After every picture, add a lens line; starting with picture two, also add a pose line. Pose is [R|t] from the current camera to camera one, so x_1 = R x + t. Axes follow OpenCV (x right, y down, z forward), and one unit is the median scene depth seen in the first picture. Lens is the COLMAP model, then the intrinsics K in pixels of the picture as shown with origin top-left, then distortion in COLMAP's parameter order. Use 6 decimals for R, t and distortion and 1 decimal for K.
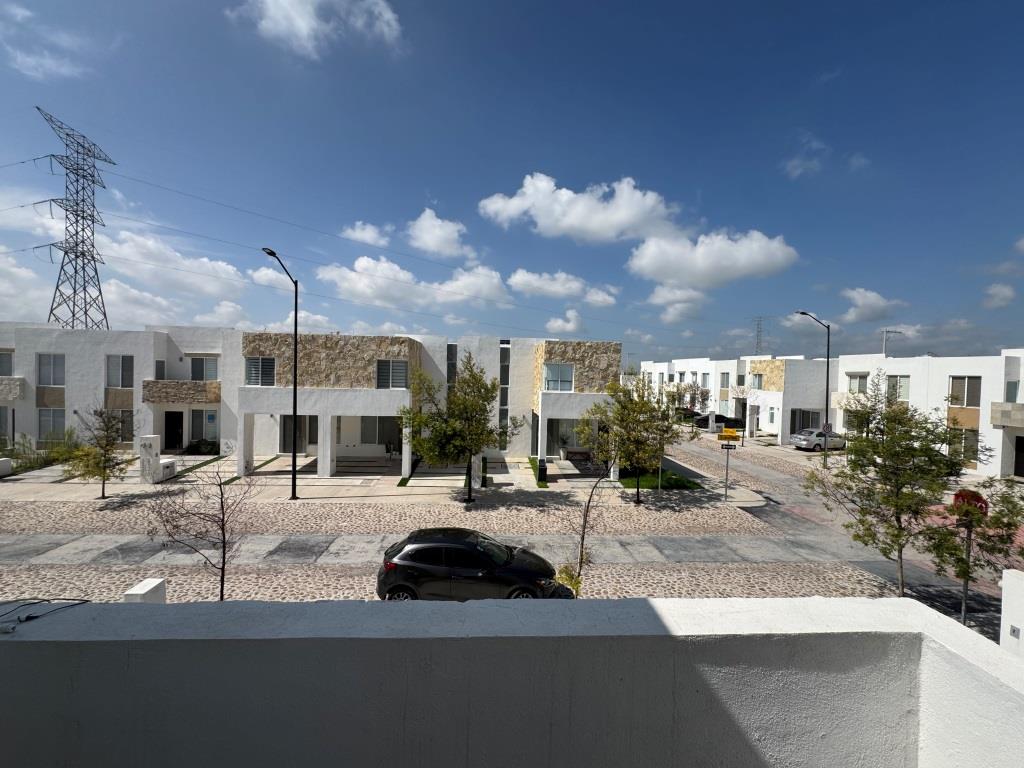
lens RADIAL K [[401.8, 0, 508.8], [0, 401.8, 381.1], [0, 0, 1]] dist [-0.002624, 0.000085]
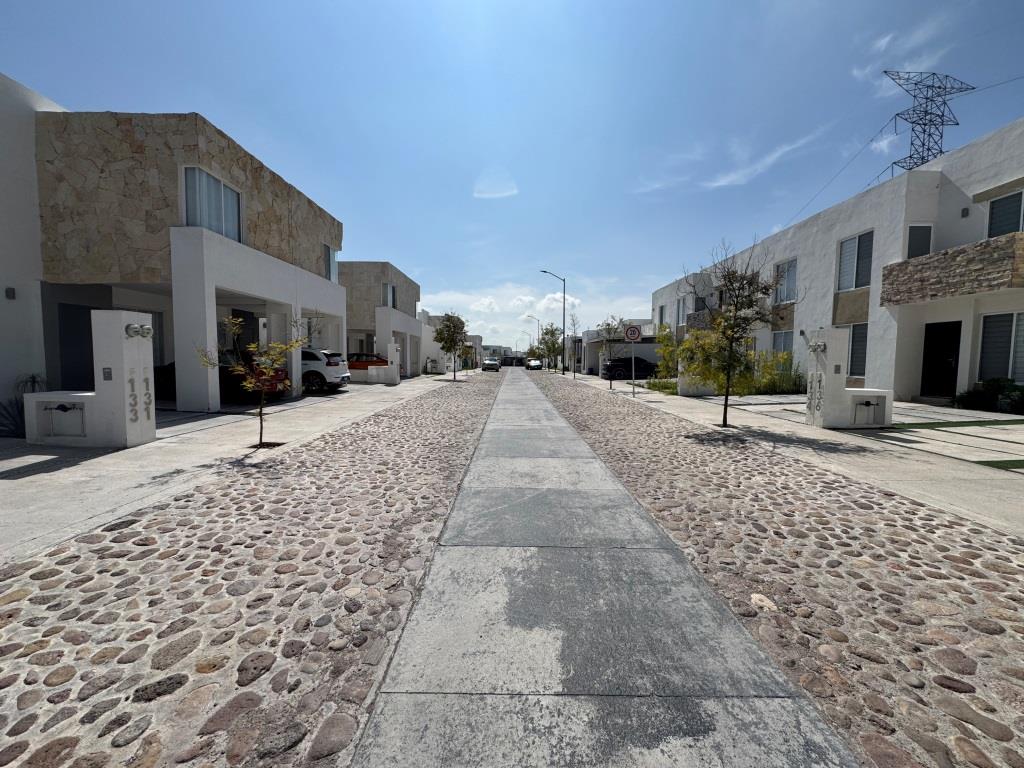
lens RADIAL K [[410.0, 0, 510.9], [0, 410.0, 384.9], [0, 0, 1]] dist [-0.001876, -0.000061]
pose [[-0.065794, 0.038493, -0.997090, -0.287453], [-0.025405, 0.998867, 0.040238, 0.147994], [0.997510, 0.027979, -0.064742, 0.499548]]
